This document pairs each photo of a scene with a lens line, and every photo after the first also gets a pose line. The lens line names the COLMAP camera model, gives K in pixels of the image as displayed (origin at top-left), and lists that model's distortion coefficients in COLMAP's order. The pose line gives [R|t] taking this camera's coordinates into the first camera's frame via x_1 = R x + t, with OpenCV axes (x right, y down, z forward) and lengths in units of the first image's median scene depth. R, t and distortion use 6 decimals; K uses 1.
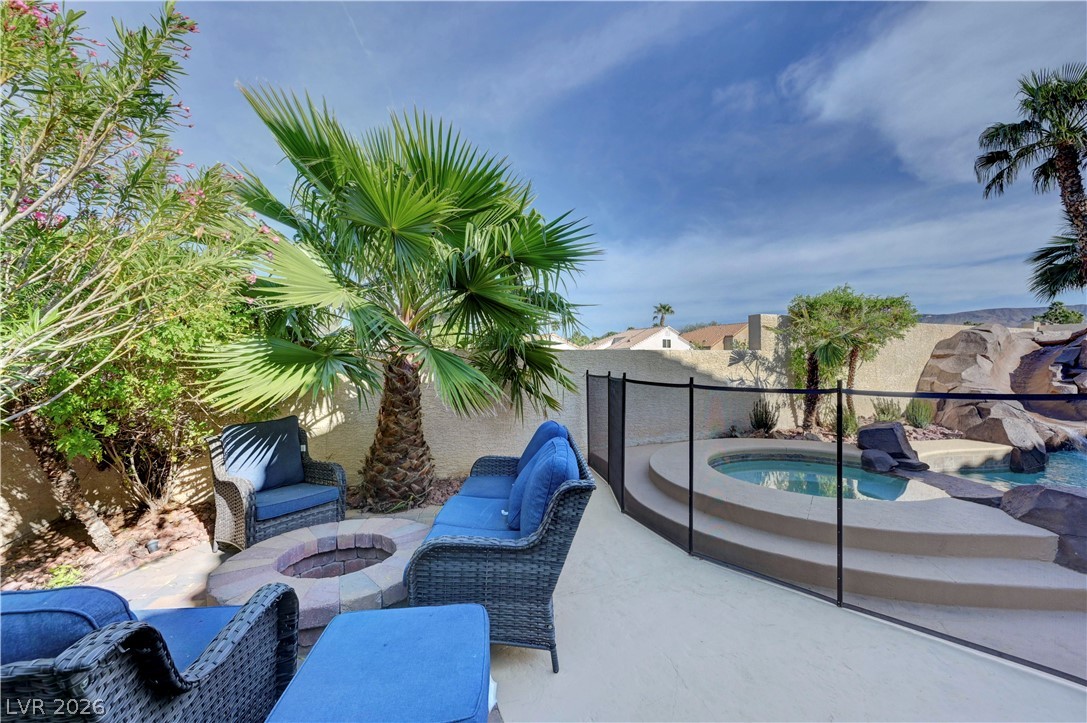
lens RADIAL K [[431.6, 0, 560.1], [0, 431.6, 376.3], [0, 0, 1]] dist [0.001492, -0.000447]
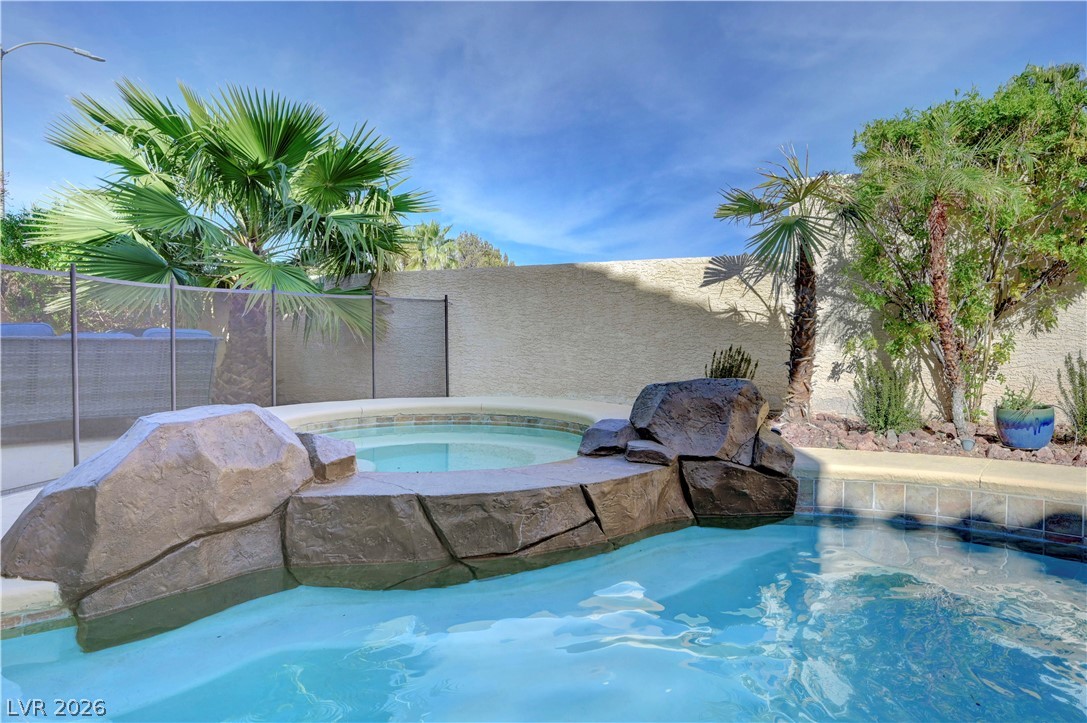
lens RADIAL K [[701.4, 0, 531.0], [0, 701.4, 346.0], [0, 0, 1]] dist [0.021428, -0.008184]
pose [[0.592941, 0.018472, -0.805034, 0.923241], [-0.035157, 0.999377, -0.002963, 0.058464], [0.804478, 0.030060, 0.593221, 0.281272]]
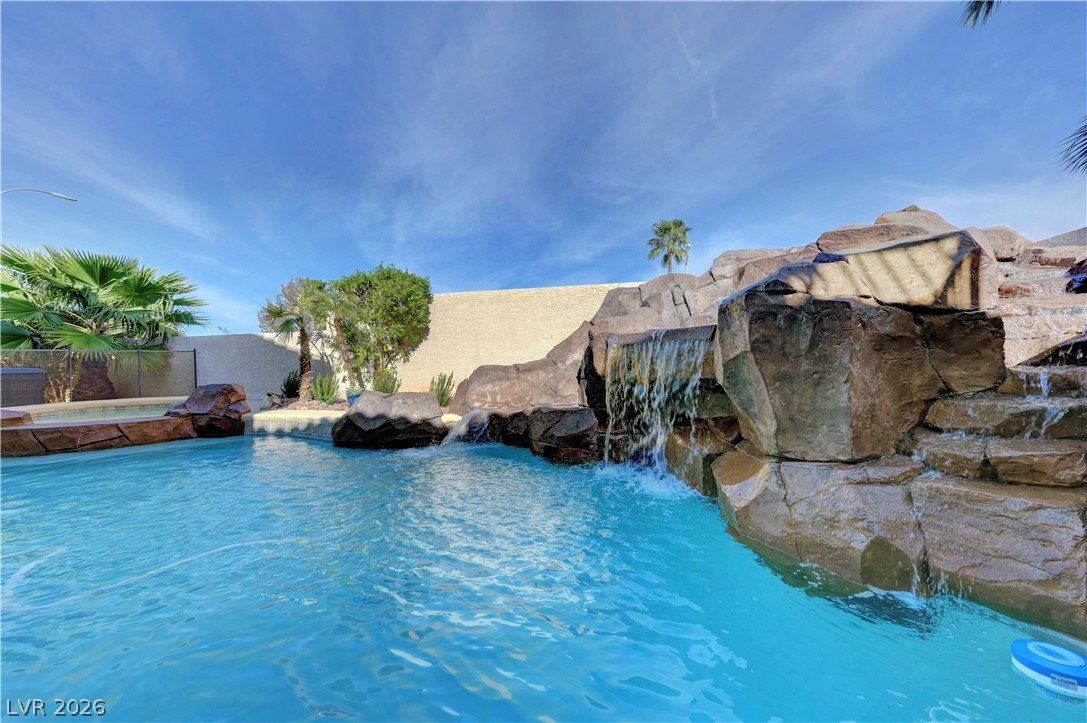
lens RADIAL K [[431.6, 0, 543.9], [0, 431.6, 361.9], [0, 0, 1]] dist [0.001492, -0.000447]
pose [[0.738791, -0.006087, -0.673907, 1.667243], [-0.010921, 0.999720, -0.021002, 0.043654], [0.673846, 0.022876, 0.738517, 0.521576]]
